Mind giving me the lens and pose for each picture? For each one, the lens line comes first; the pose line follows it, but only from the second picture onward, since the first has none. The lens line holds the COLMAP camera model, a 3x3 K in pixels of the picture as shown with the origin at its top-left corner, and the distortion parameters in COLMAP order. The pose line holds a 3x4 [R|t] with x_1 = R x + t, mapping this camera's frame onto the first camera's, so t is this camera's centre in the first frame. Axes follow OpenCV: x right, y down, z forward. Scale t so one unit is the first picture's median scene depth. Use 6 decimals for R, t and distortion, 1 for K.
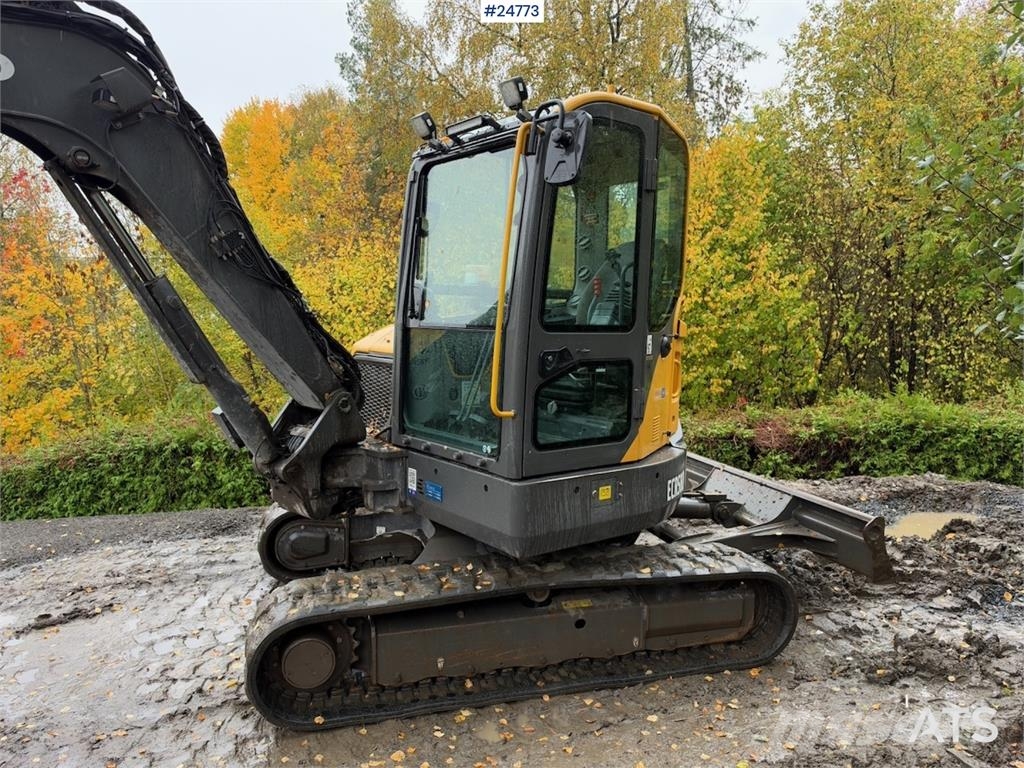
lens RADIAL K [[739.4, 0, 519.0], [0, 739.4, 386.2], [0, 0, 1]] dist [0.037302, -0.057194]
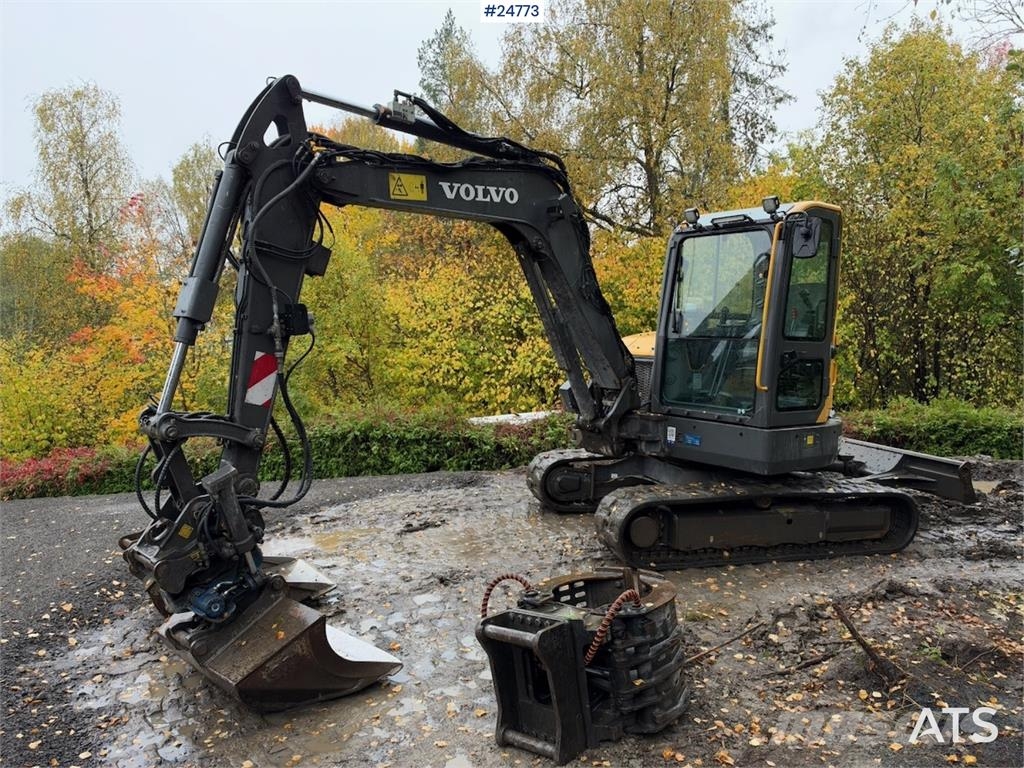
lens RADIAL K [[739.4, 0, 514.9], [0, 739.4, 381.2], [0, 0, 1]] dist [0.037302, -0.057194]
pose [[0.999867, 0.012753, -0.010182, -0.382769], [-0.013050, 0.999475, -0.029641, 0.053219], [0.009798, 0.029770, 0.999509, -0.486761]]
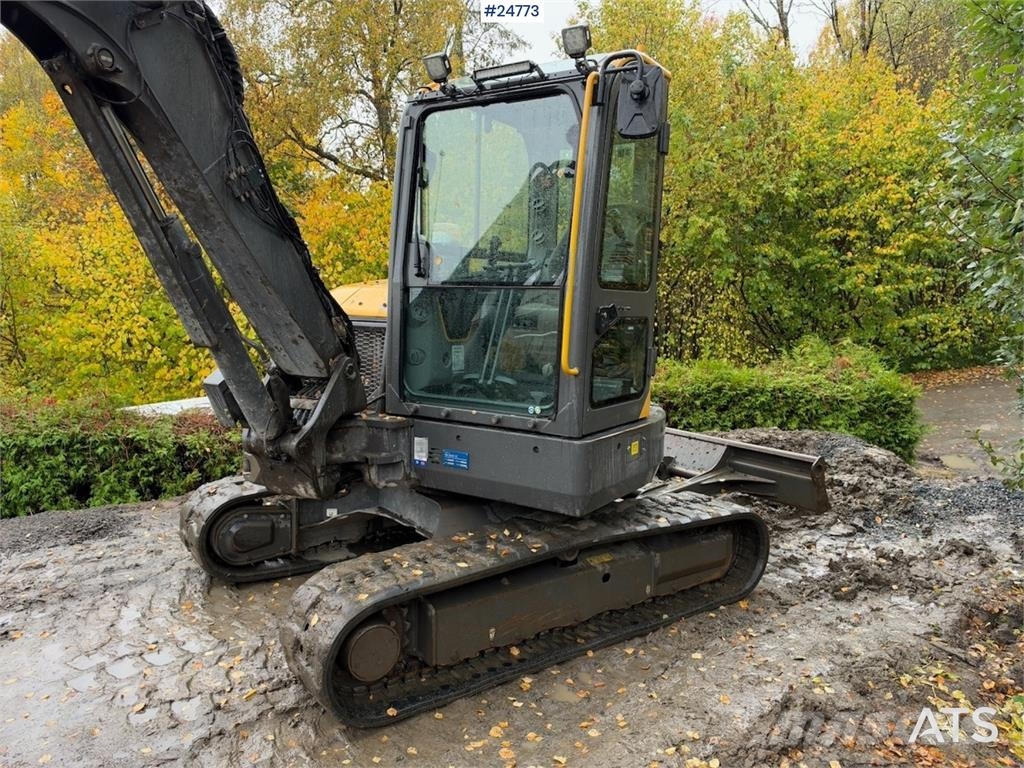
lens RADIAL K [[739.4, 0, 513.0], [0, 739.4, 384.2], [0, 0, 1]] dist [0.037302, -0.057194]
pose [[0.945636, -0.033598, 0.323487, -0.273318], [0.026239, 0.999289, 0.027086, 0.017644], [-0.324167, -0.017126, 0.945845, 0.064242]]
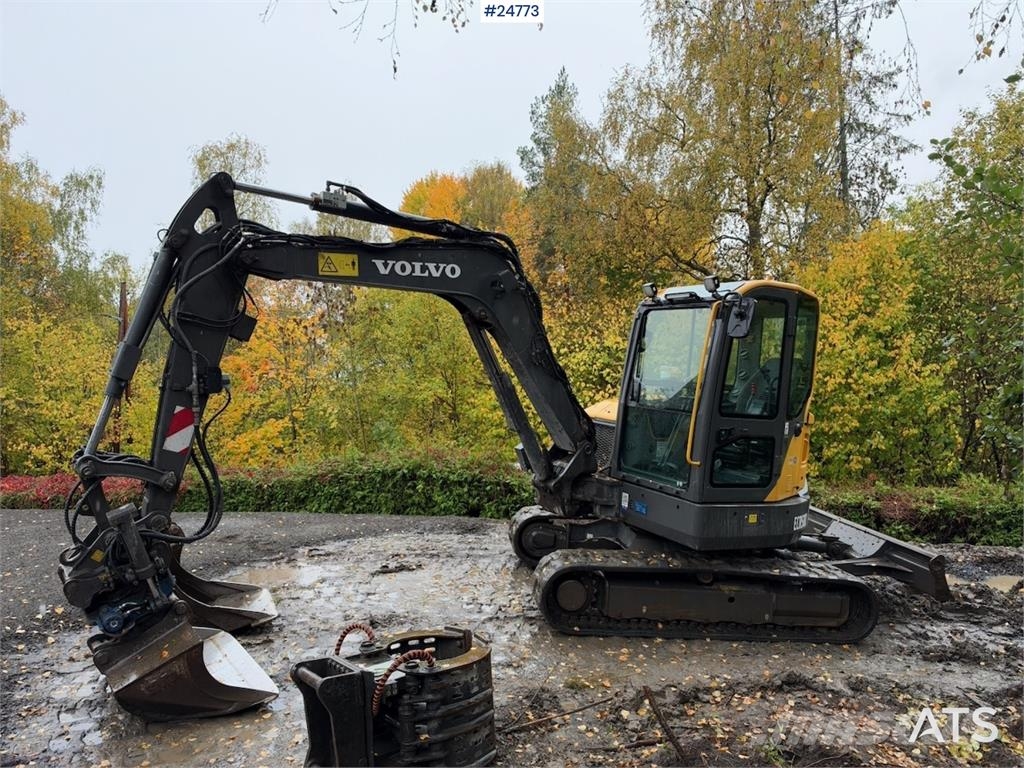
lens RADIAL K [[739.4, 0, 515.1], [0, 739.4, 378.0], [0, 0, 1]] dist [0.037302, -0.057194]
pose [[0.980599, 0.062846, -0.185677, -0.080769], [-0.078595, 0.993795, -0.078709, 0.006389], [0.179578, 0.091775, 0.979453, -0.532729]]
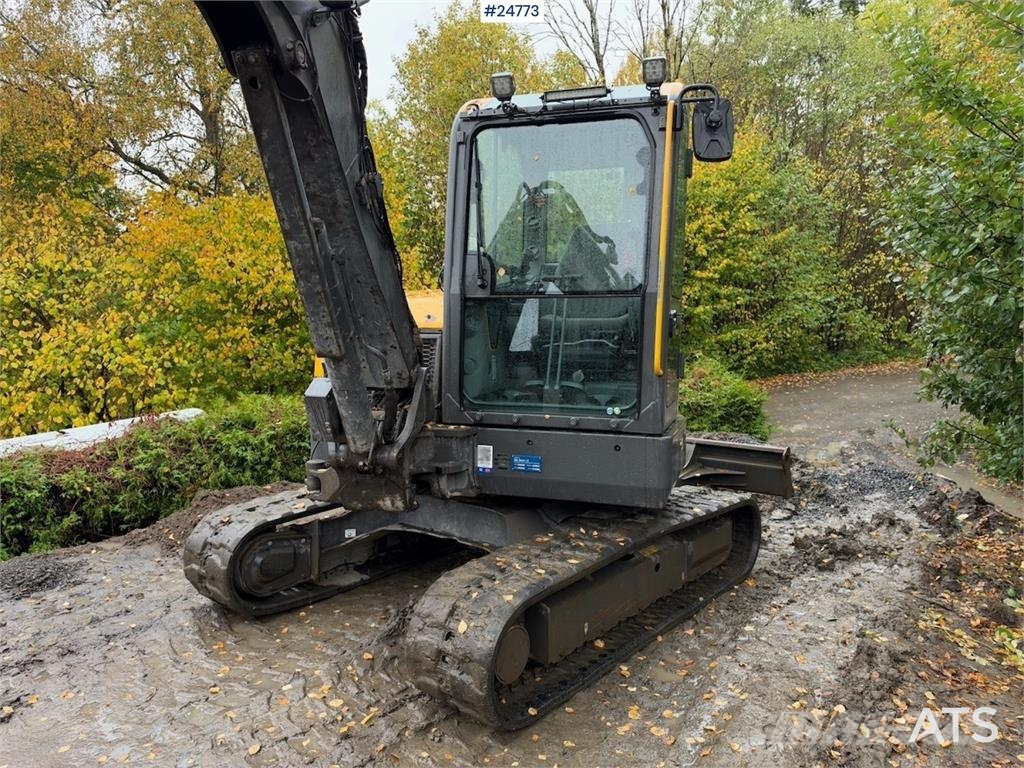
lens RADIAL K [[739.4, 0, 515.1], [0, 739.4, 381.7], [0, 0, 1]] dist [0.037302, -0.057194]
pose [[0.828199, -0.051421, 0.558070, -0.521453], [0.059461, 0.998224, 0.003735, 0.023438], [-0.557271, 0.030091, 0.829785, 0.155813]]
